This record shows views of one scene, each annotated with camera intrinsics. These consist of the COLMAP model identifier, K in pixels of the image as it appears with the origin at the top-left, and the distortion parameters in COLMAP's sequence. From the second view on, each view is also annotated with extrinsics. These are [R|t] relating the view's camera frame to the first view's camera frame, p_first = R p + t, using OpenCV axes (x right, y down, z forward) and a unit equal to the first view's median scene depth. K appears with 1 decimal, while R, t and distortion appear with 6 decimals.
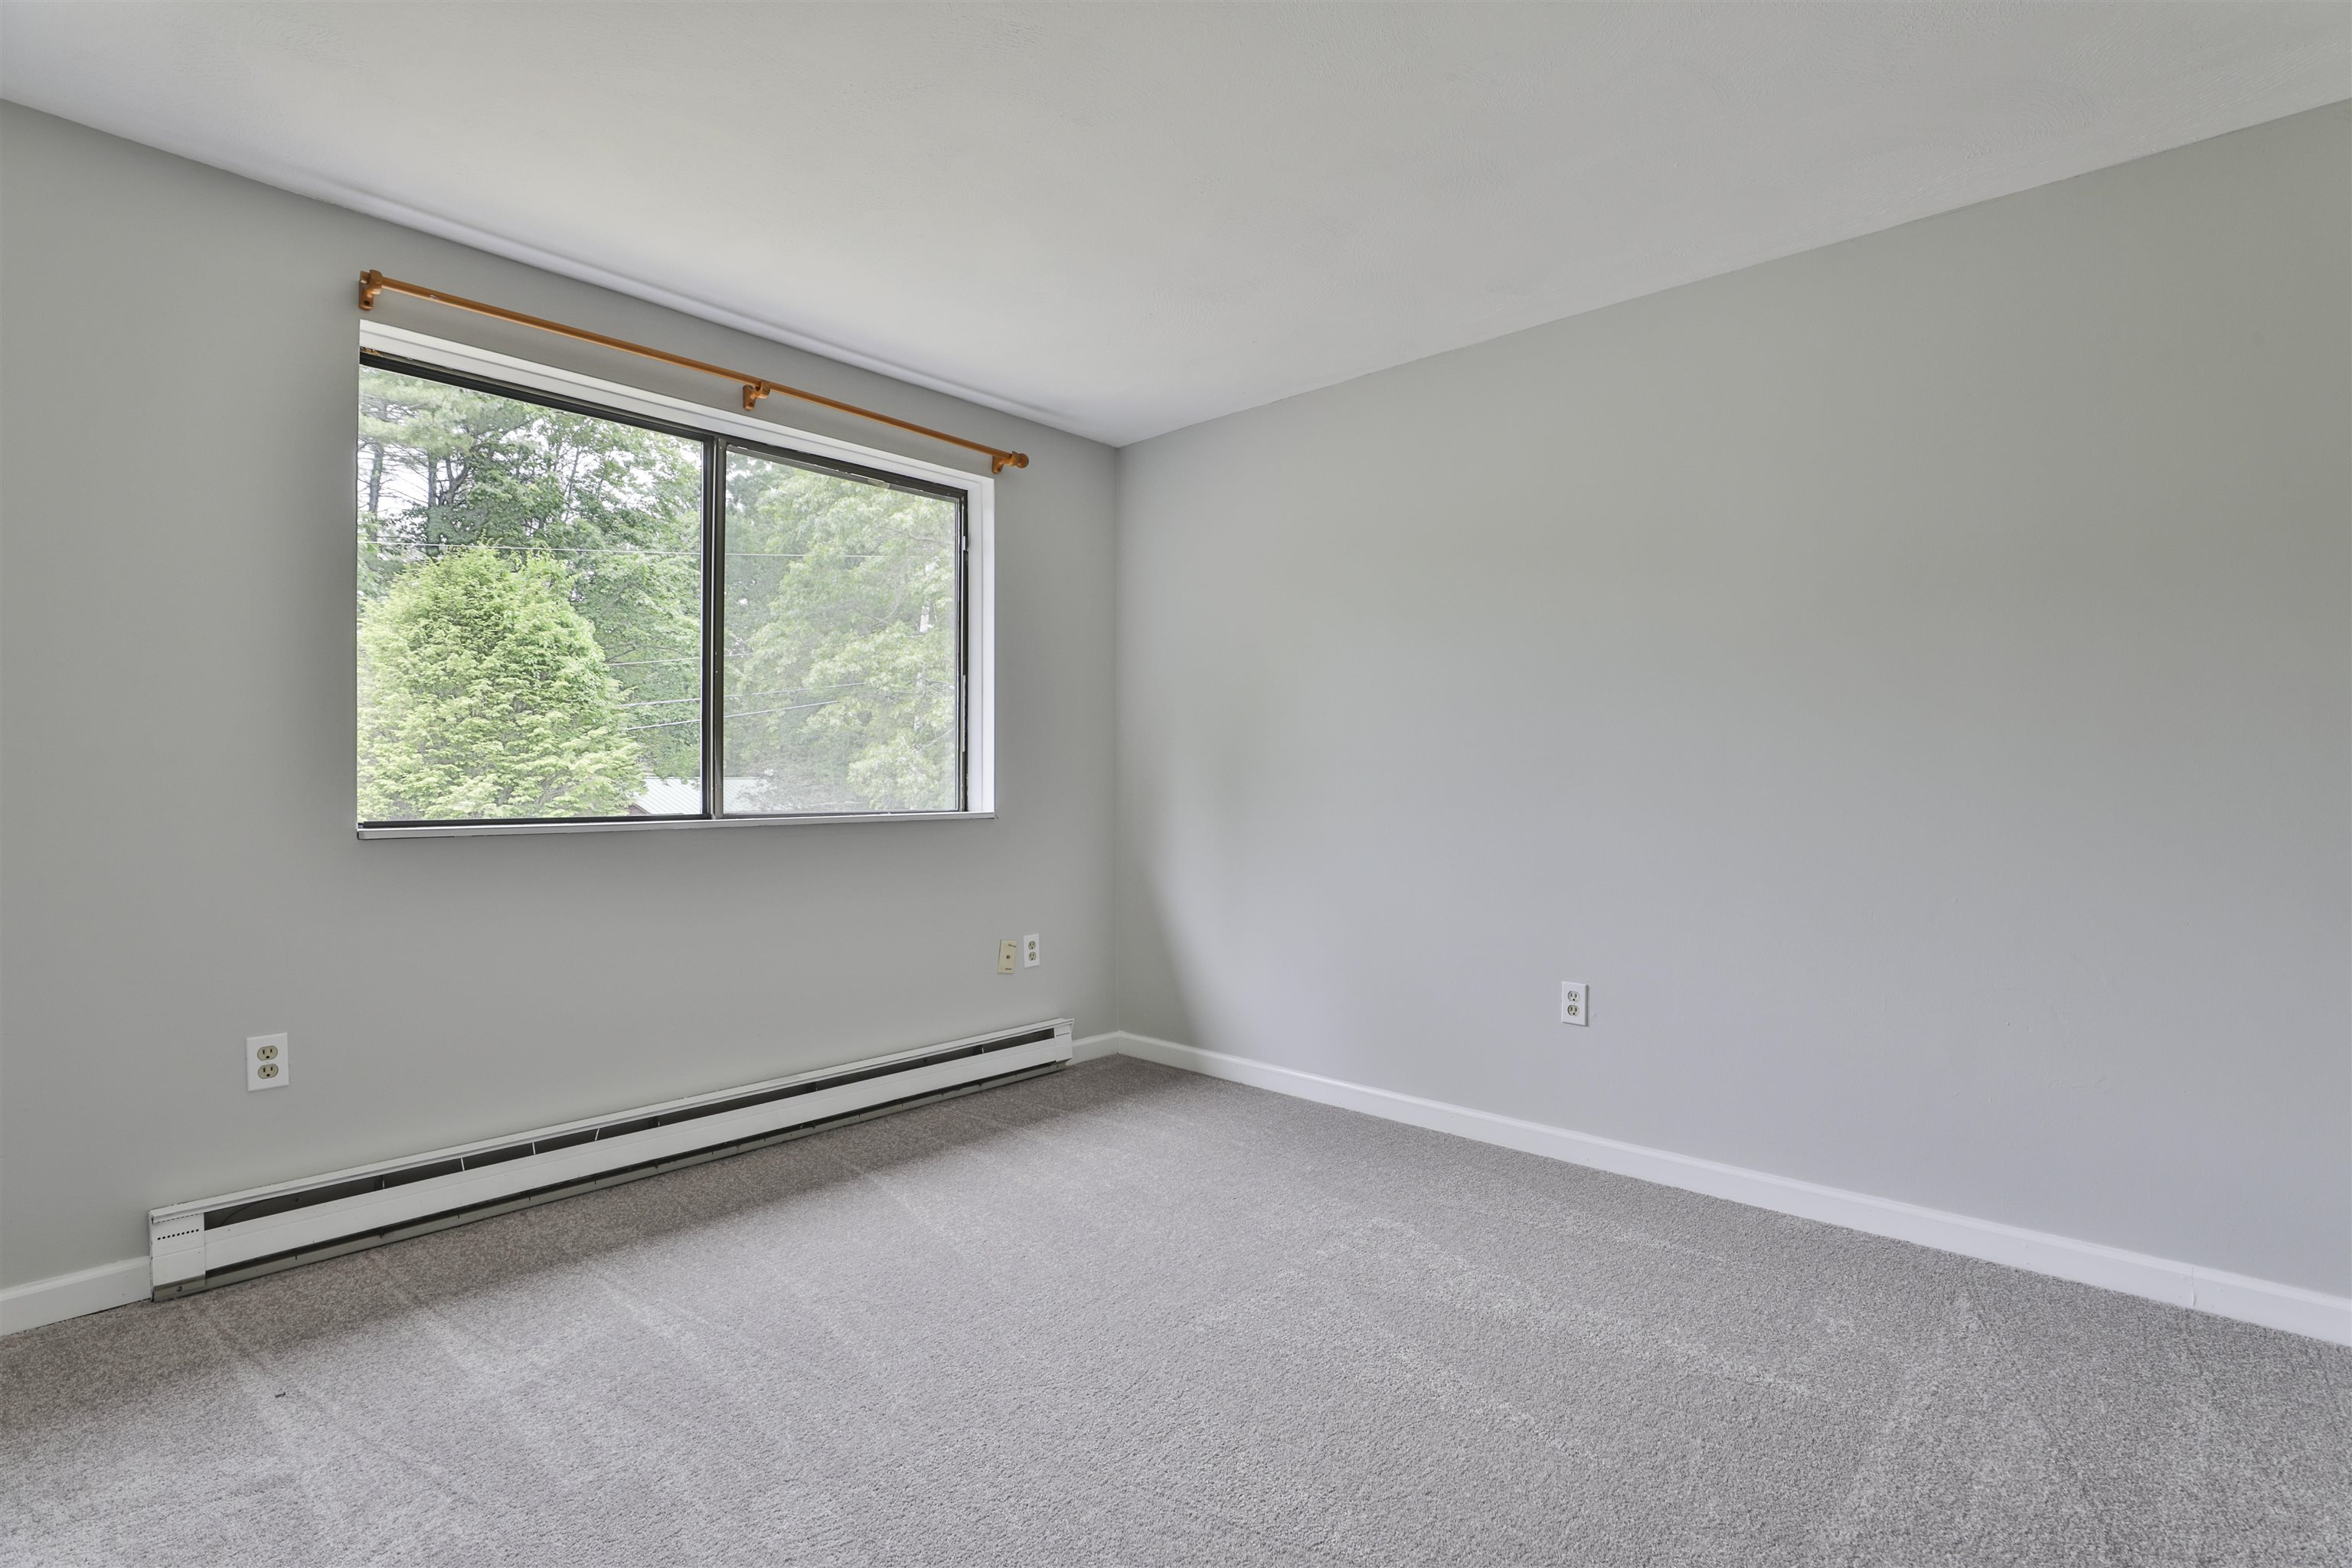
lens RADIAL K [[1132.0, 0, 1240.2], [0, 1132.0, 778.3], [0, 0, 1]] dist [-0.044734, 0.012073]
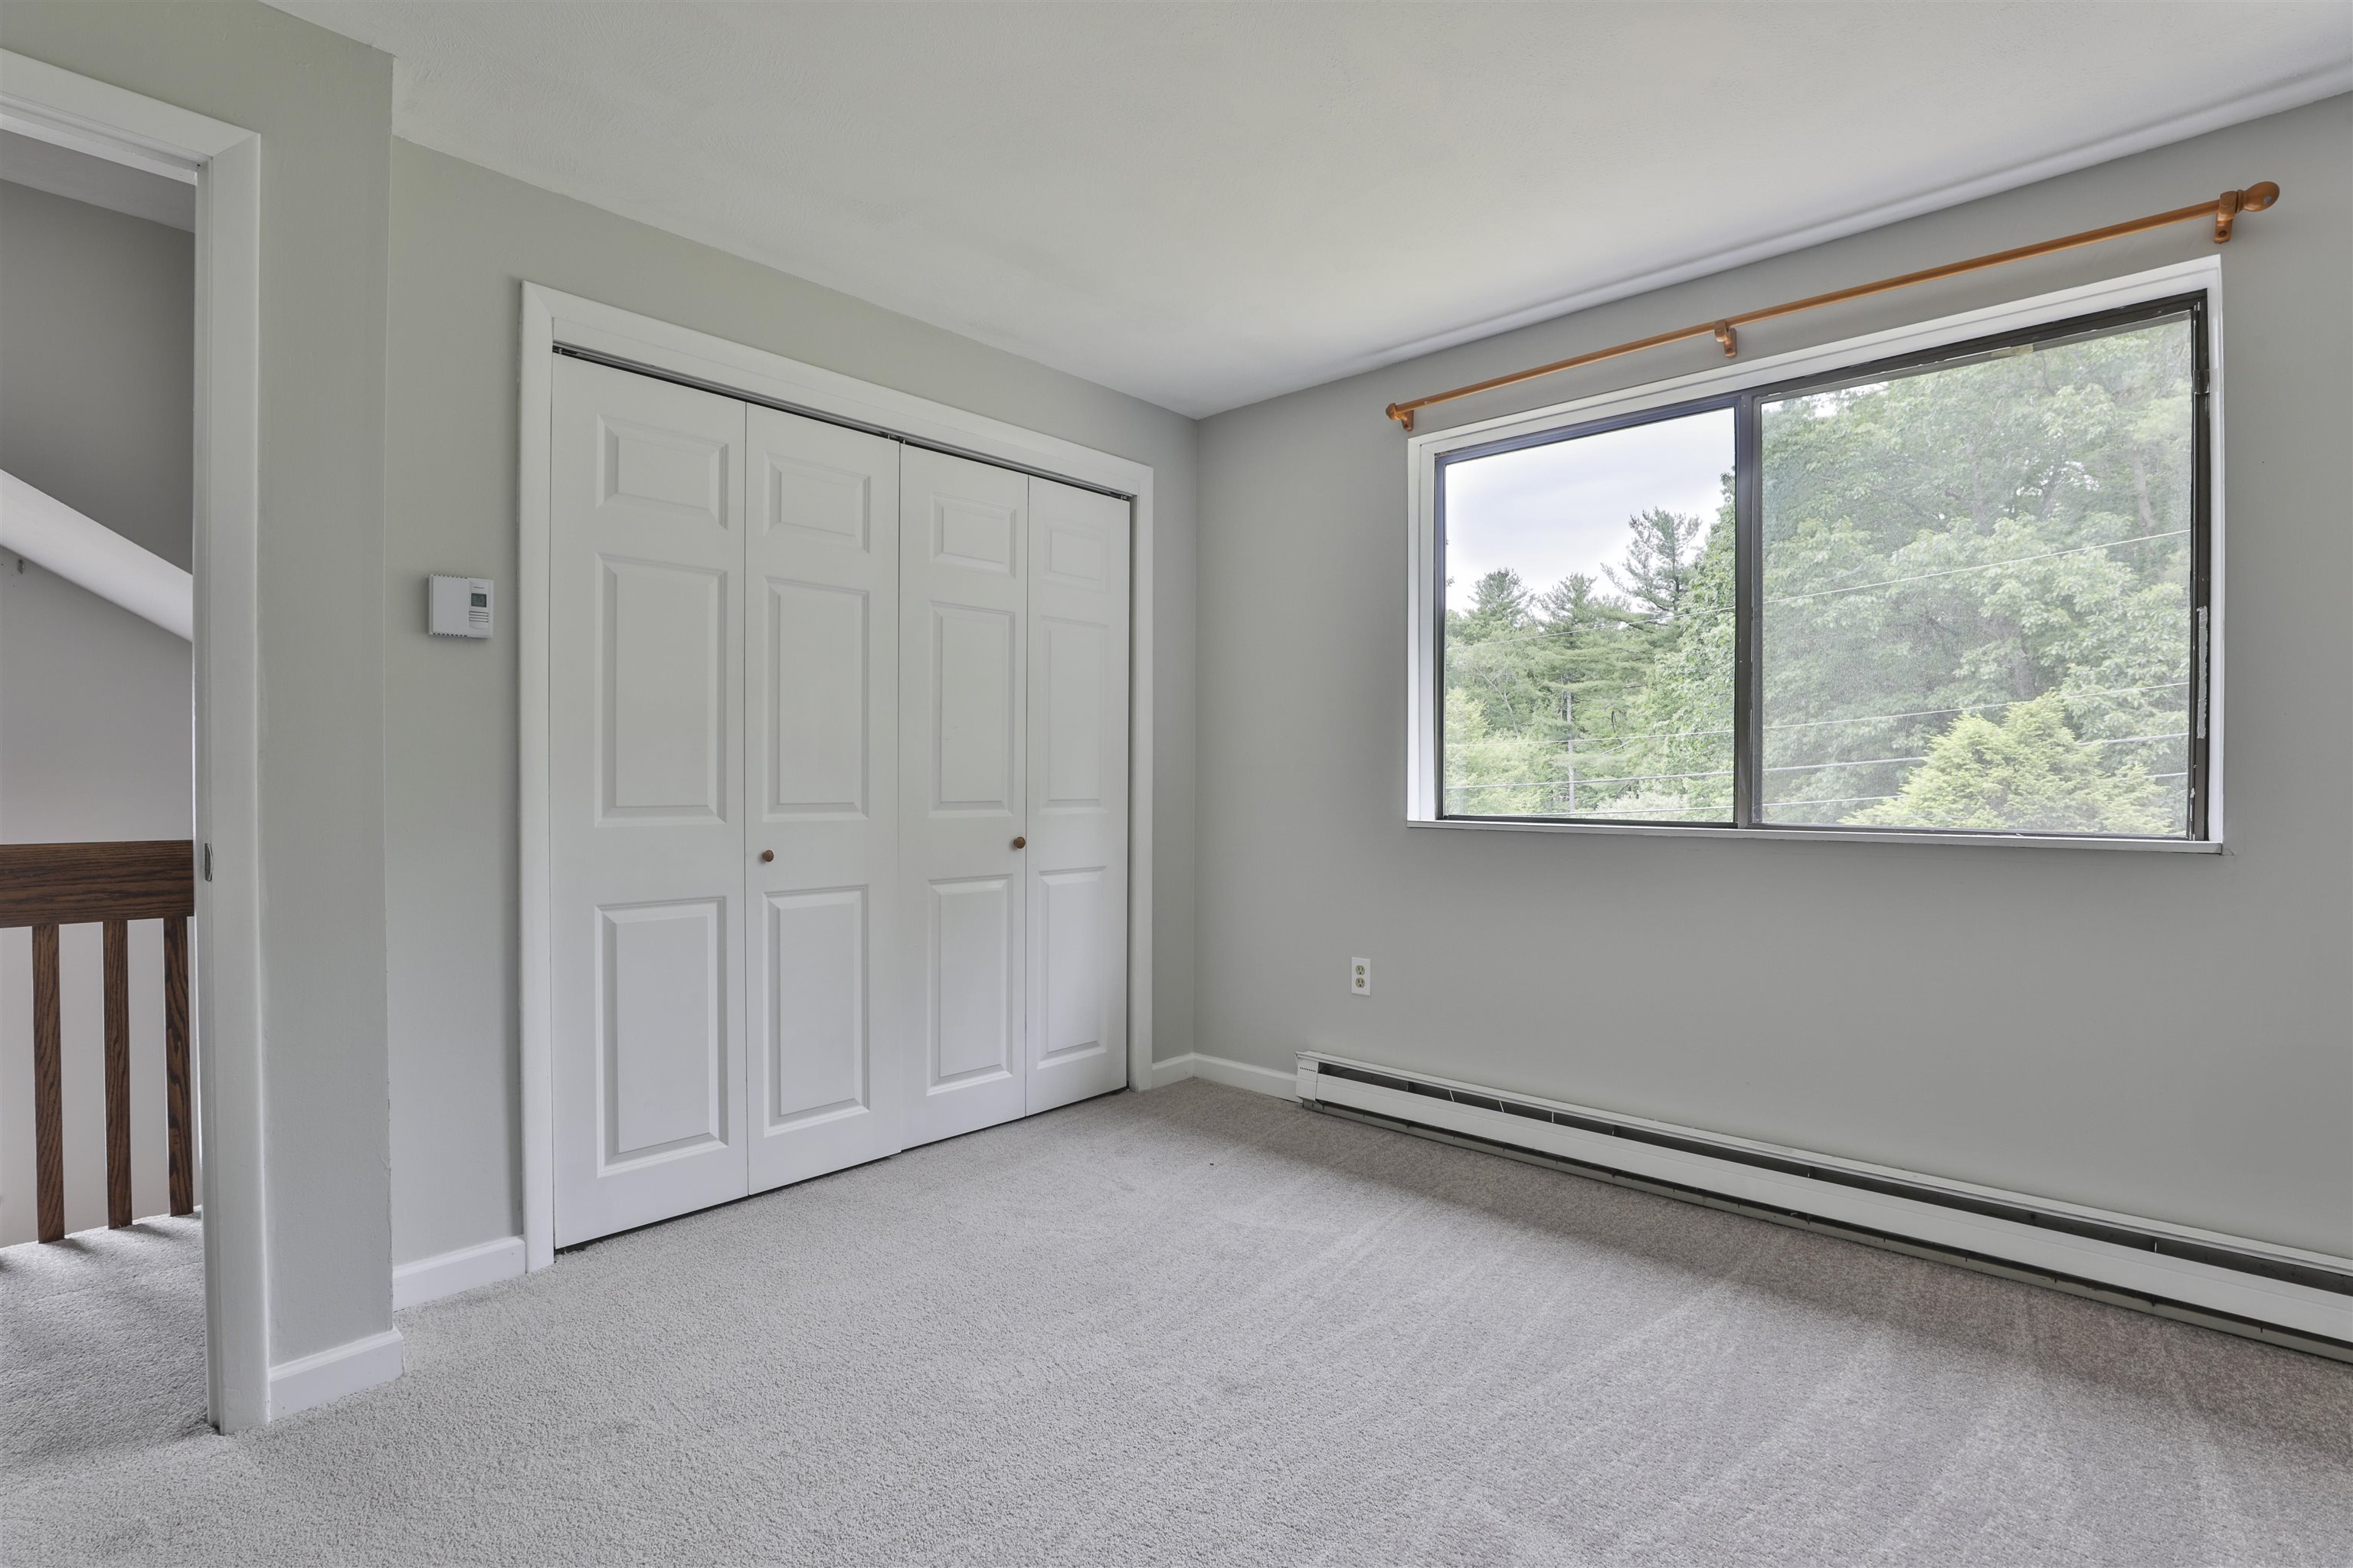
lens RADIAL K [[1149.1, 0, 1168.0], [0, 1149.1, 789.0], [0, 0, 1]] dist [0.003625, 0.000560]
pose [[-0.070778, 0.001573, -0.997491, 0.484637], [-0.006439, 0.999977, 0.002034, 0.006079], [0.997471, 0.006566, -0.070766, 0.631044]]
